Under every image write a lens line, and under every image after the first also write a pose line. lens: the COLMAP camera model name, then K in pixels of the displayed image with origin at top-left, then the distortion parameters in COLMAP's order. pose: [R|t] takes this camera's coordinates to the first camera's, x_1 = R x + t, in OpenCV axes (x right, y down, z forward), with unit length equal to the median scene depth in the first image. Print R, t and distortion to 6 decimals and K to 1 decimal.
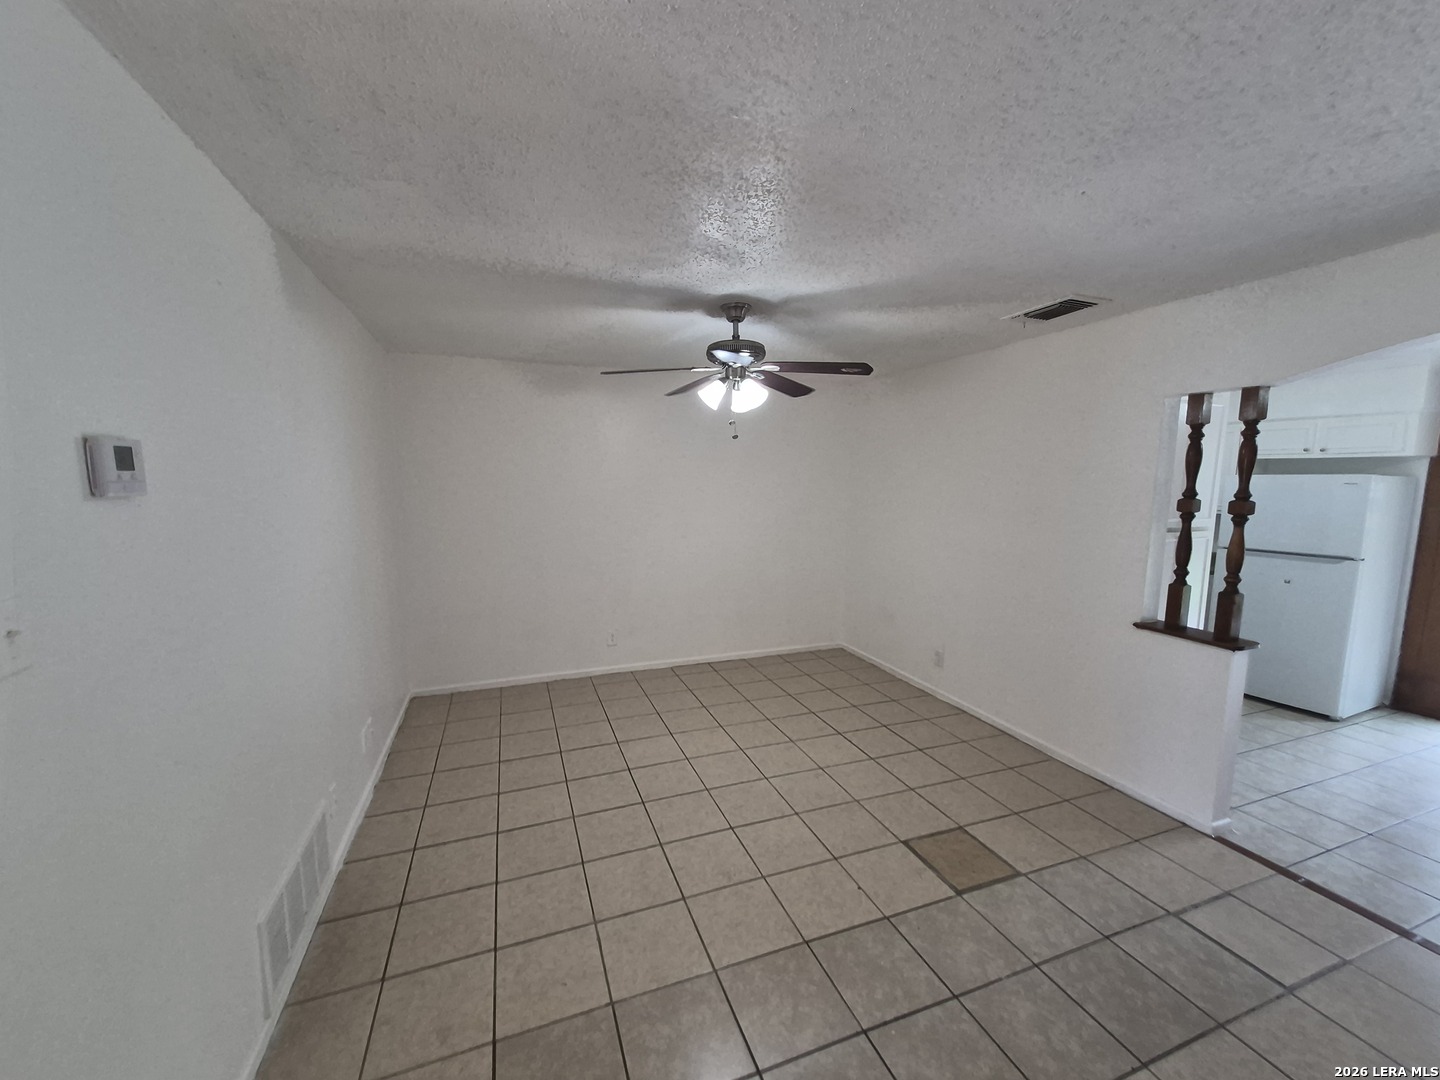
lens RADIAL K [[562.9, 0, 704.6], [0, 562.9, 548.6], [0, 0, 1]] dist [0.006309, -0.001648]
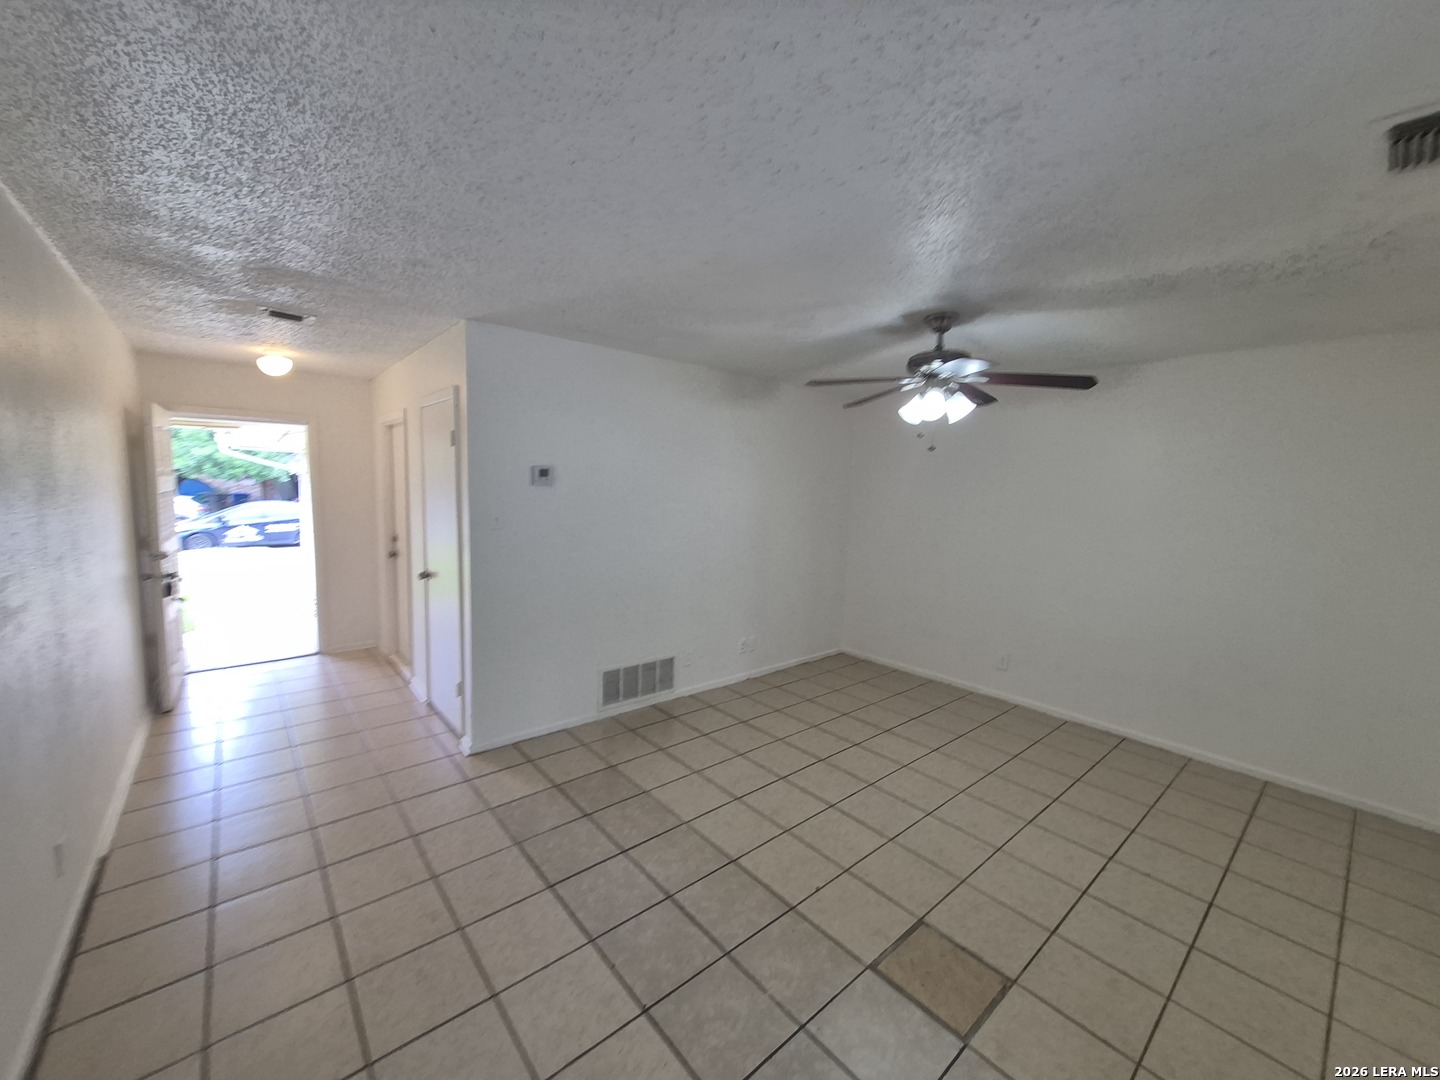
lens RADIAL K [[562.9, 0, 707.0], [0, 562.9, 544.4], [0, 0, 1]] dist [0.006309, -0.001648]
pose [[0.344880, 0.108893, -0.932309, 0.776325], [-0.146744, 0.987290, 0.061031, -0.030108], [0.927105, 0.115762, 0.356476, 0.273301]]
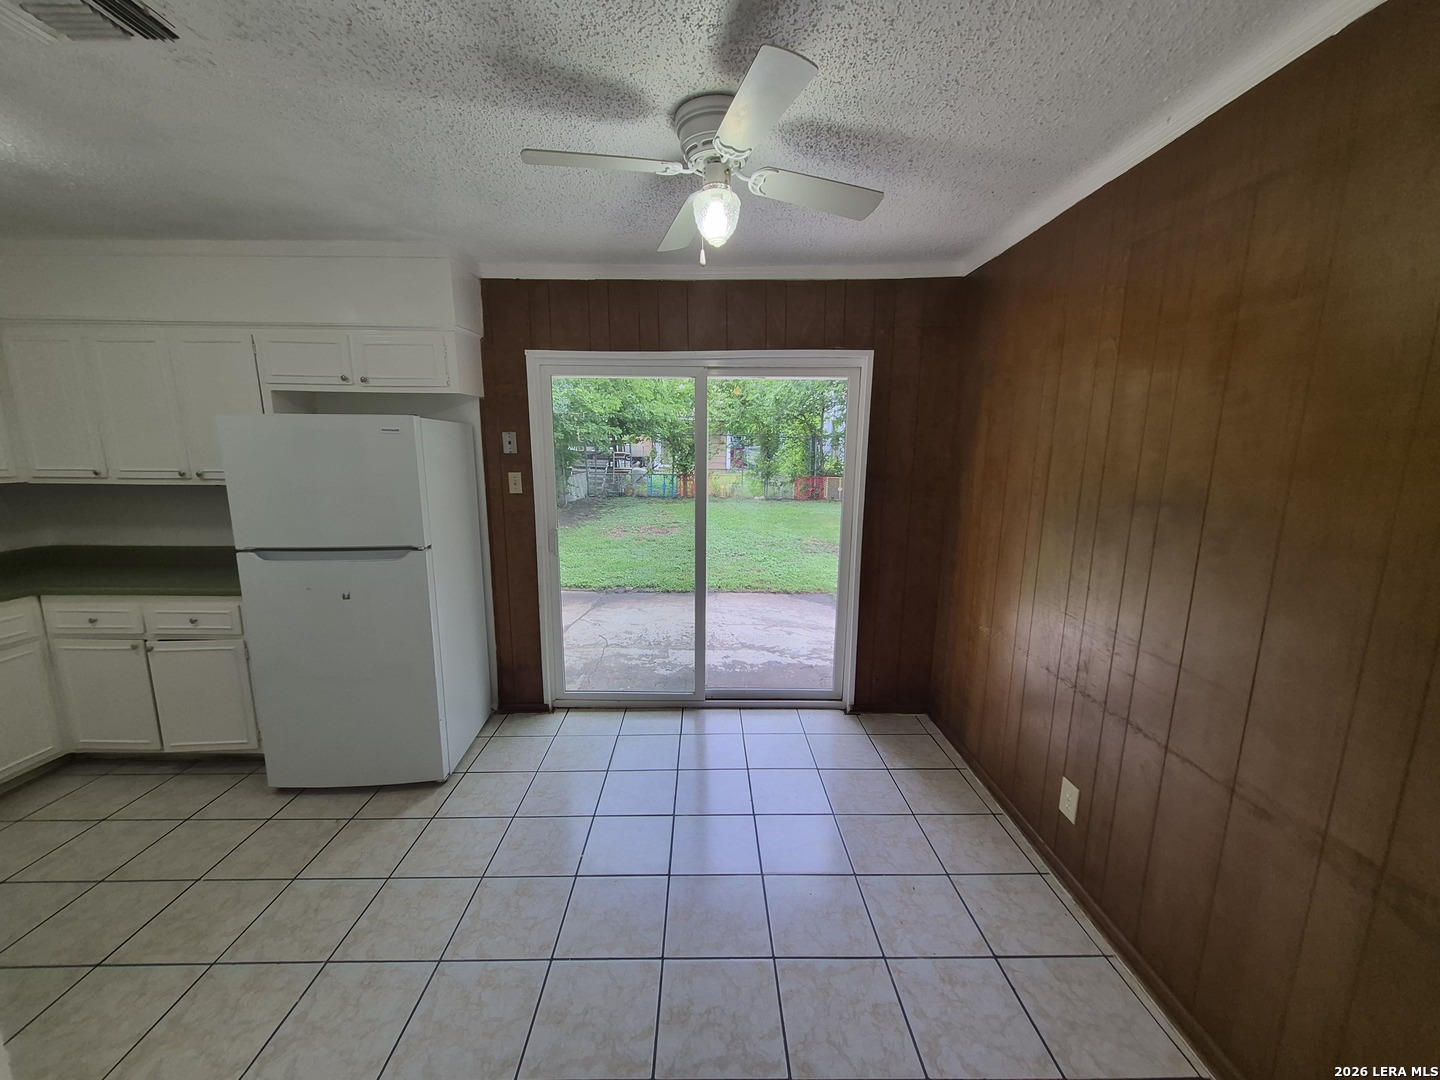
lens RADIAL K [[562.9, 0, 712.4], [0, 562.9, 541.5], [0, 0, 1]] dist [0.006309, -0.001648]
pose [[0.333183, -0.159913, 0.929202, 0.794172], [0.113876, 0.985123, 0.128705, -0.040420], [-0.935960, 0.062931, 0.346437, 0.553298]]
